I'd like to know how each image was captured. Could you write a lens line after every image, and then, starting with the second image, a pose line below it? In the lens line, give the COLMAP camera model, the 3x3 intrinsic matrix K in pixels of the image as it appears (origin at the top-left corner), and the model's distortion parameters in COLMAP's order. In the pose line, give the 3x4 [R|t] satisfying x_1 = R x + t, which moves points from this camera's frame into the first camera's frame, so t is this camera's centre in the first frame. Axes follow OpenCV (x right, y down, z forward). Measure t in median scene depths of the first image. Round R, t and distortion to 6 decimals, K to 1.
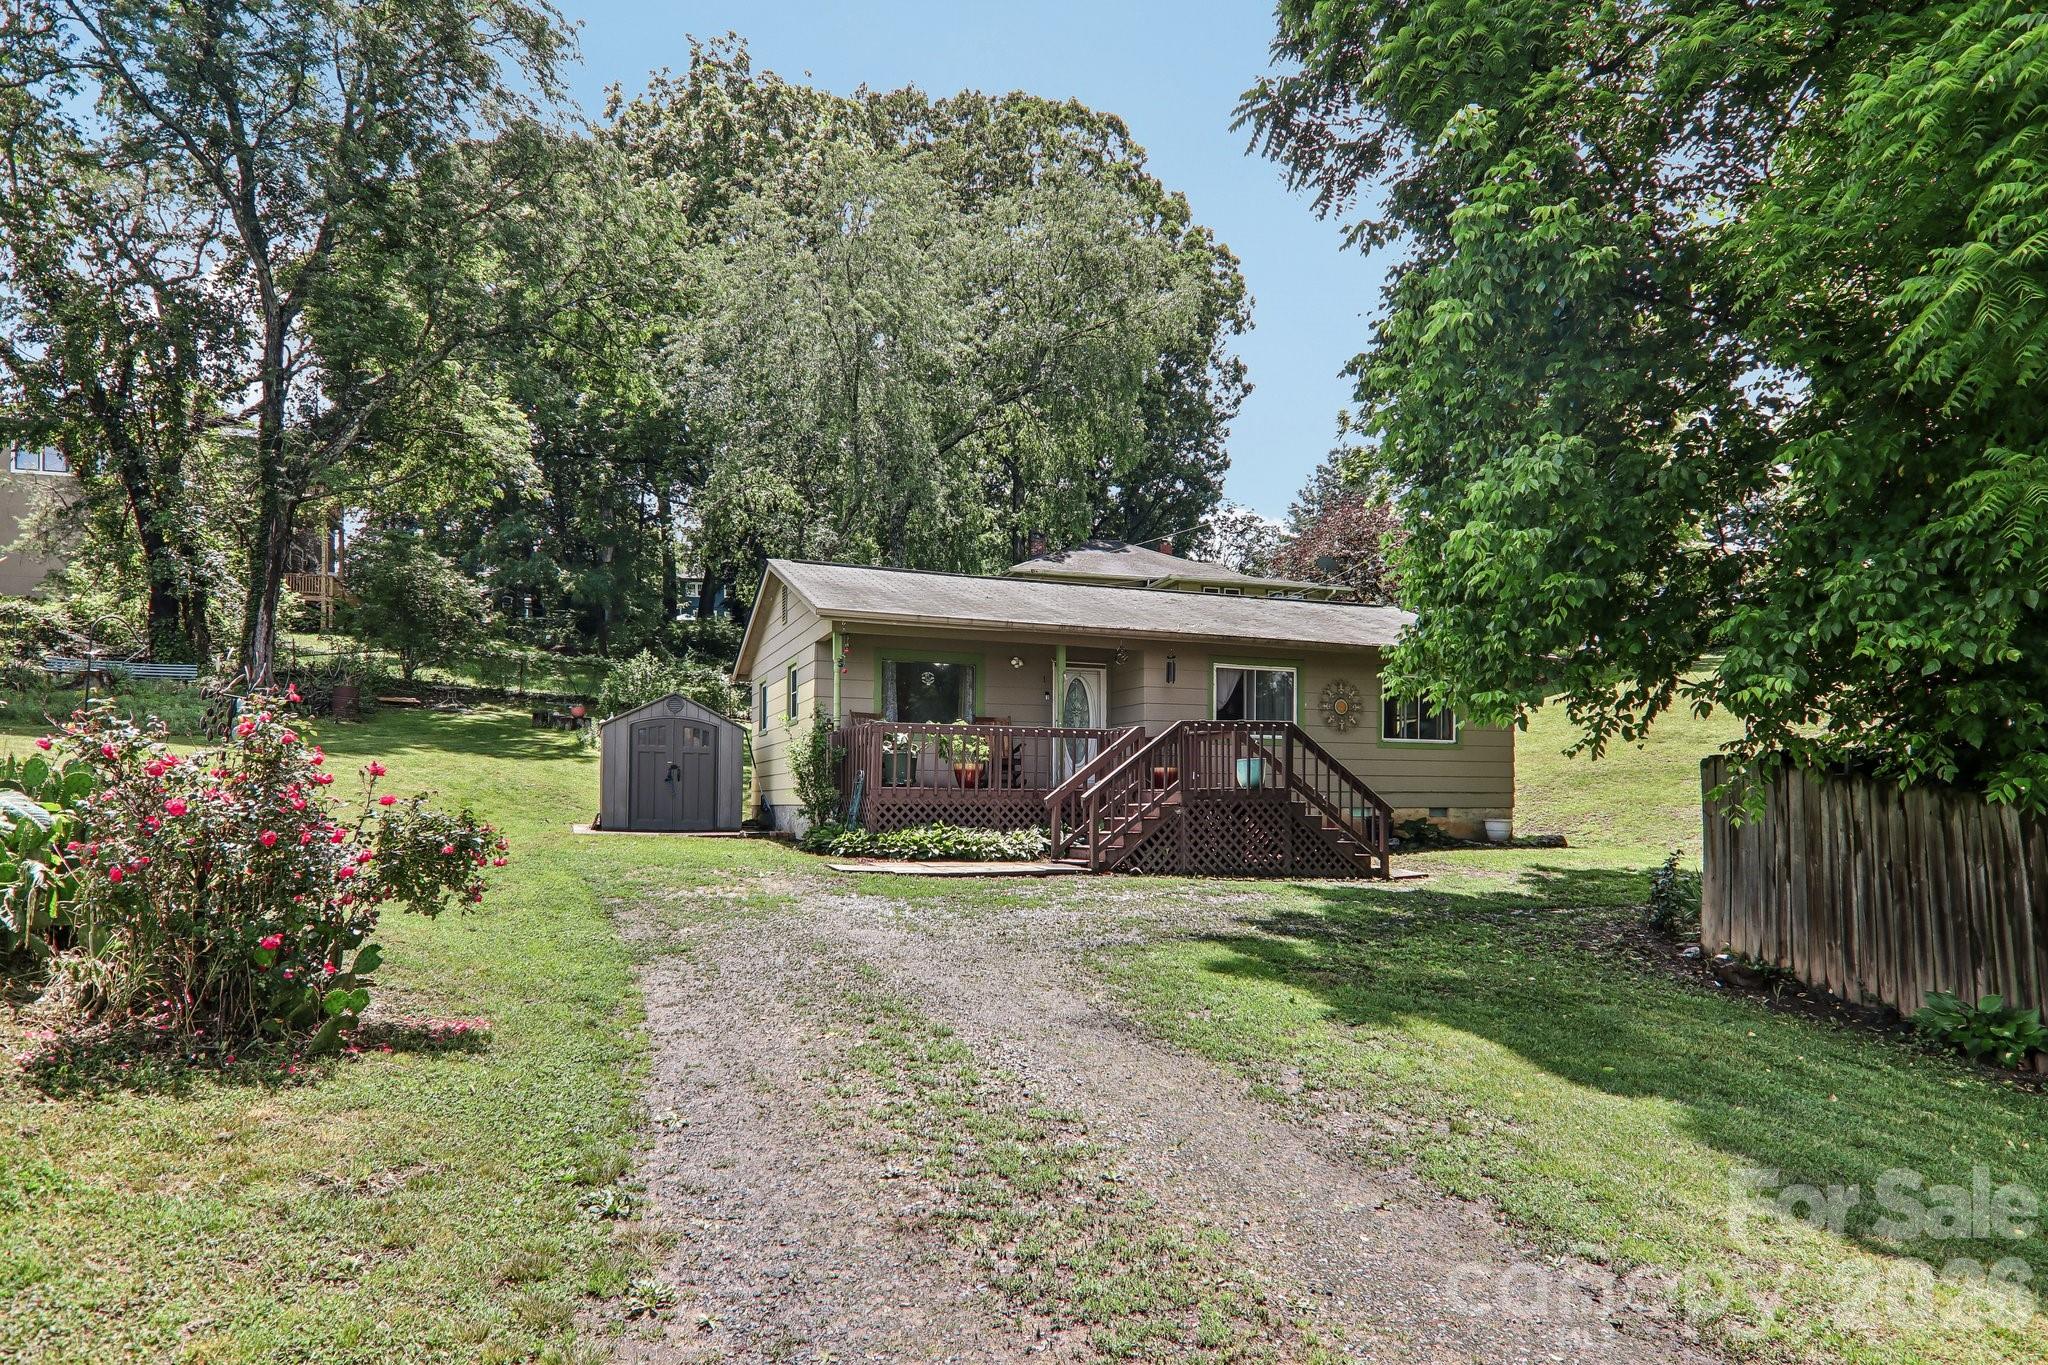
lens RADIAL K [[1196.3, 0, 1028.7], [0, 1196.3, 790.8], [0, 0, 1]] dist [0.041335, -0.082423]
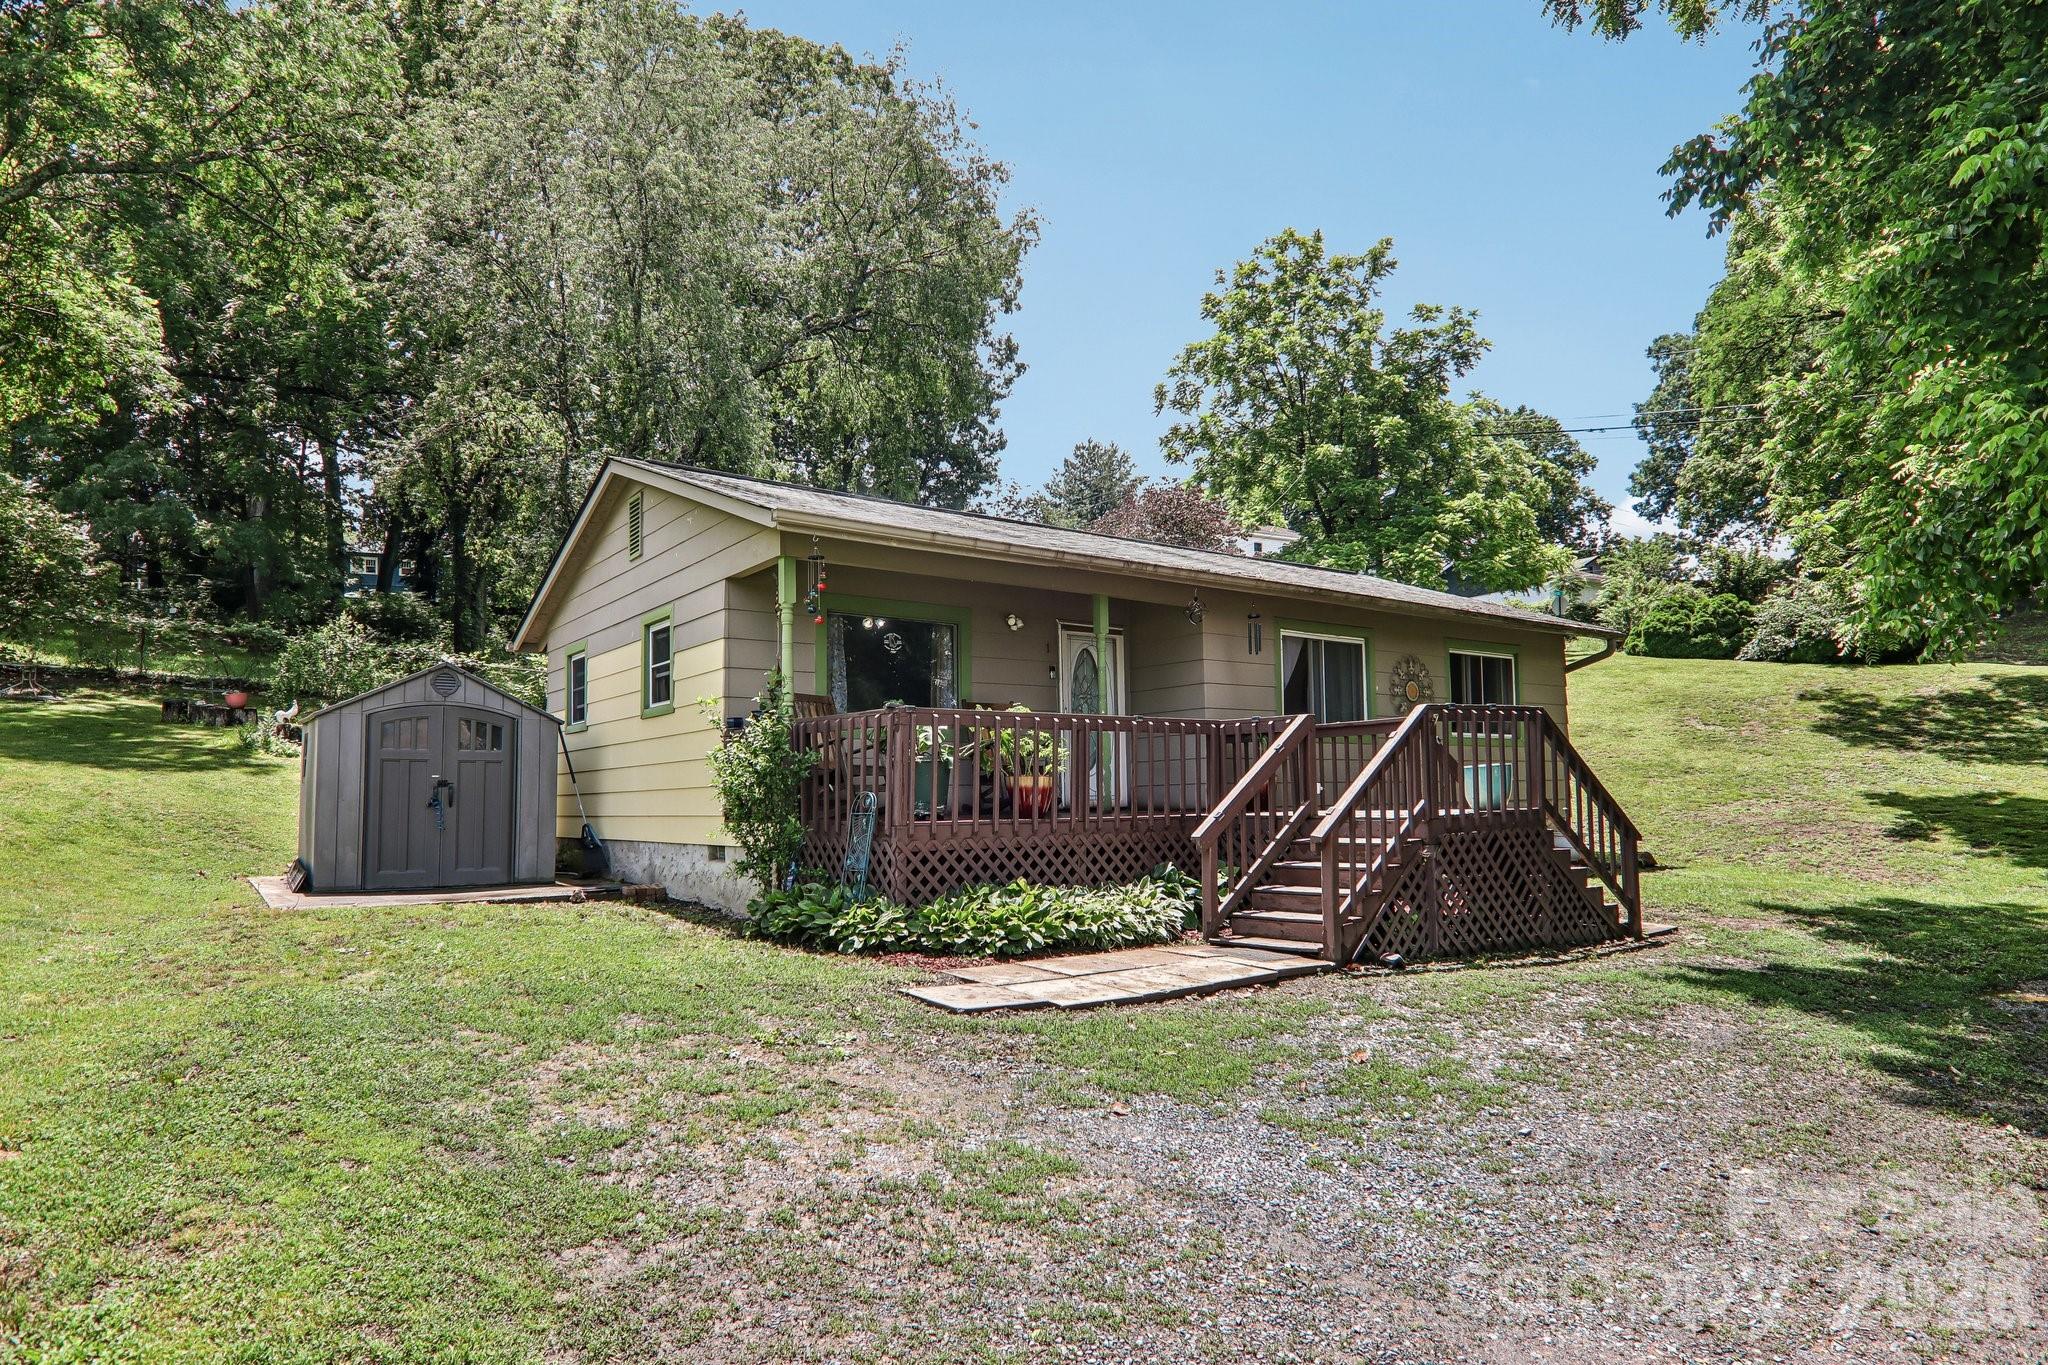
lens RADIAL K [[1167.3, 0, 1033.0], [0, 1167.3, 733.0], [0, 0, 1]] dist [0.002611, -0.016359]
pose [[0.964937, -0.004353, 0.262446, -0.109522], [0.016033, 0.998973, -0.042381, -0.010675], [-0.261992, 0.045103, 0.964015, 0.232755]]
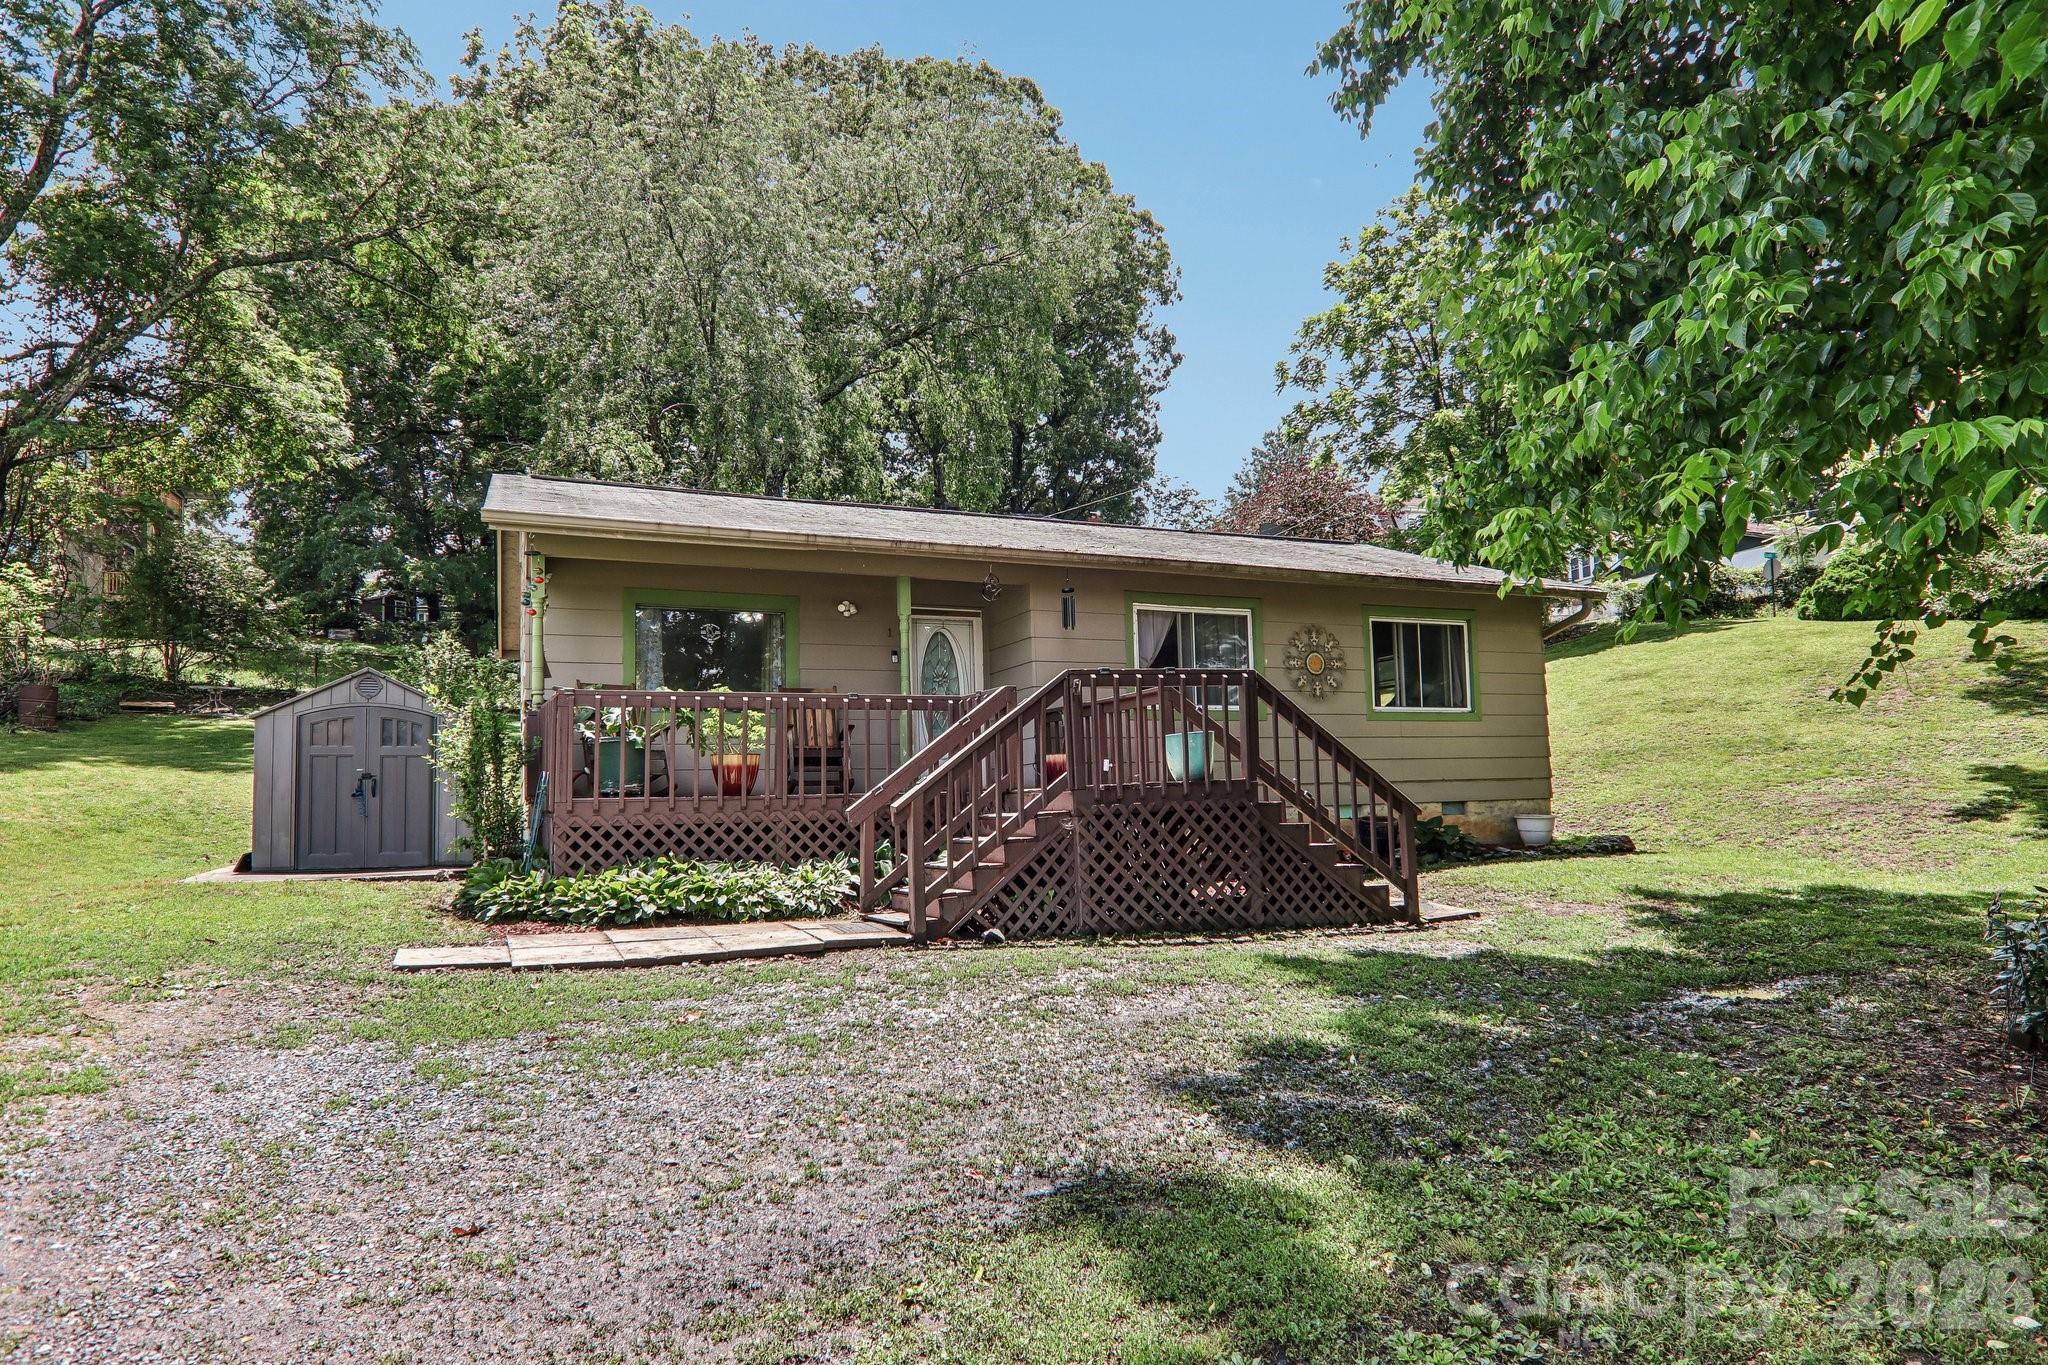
lens RADIAL K [[1167.3, 0, 1033.0], [0, 1167.3, 733.0], [0, 0, 1]] dist [0.002611, -0.016359]
pose [[0.998629, -0.027969, 0.044242, 0.041120], [0.030131, 0.998346, -0.048968, -0.000208], [-0.042799, 0.050234, 0.997820, 0.211871]]
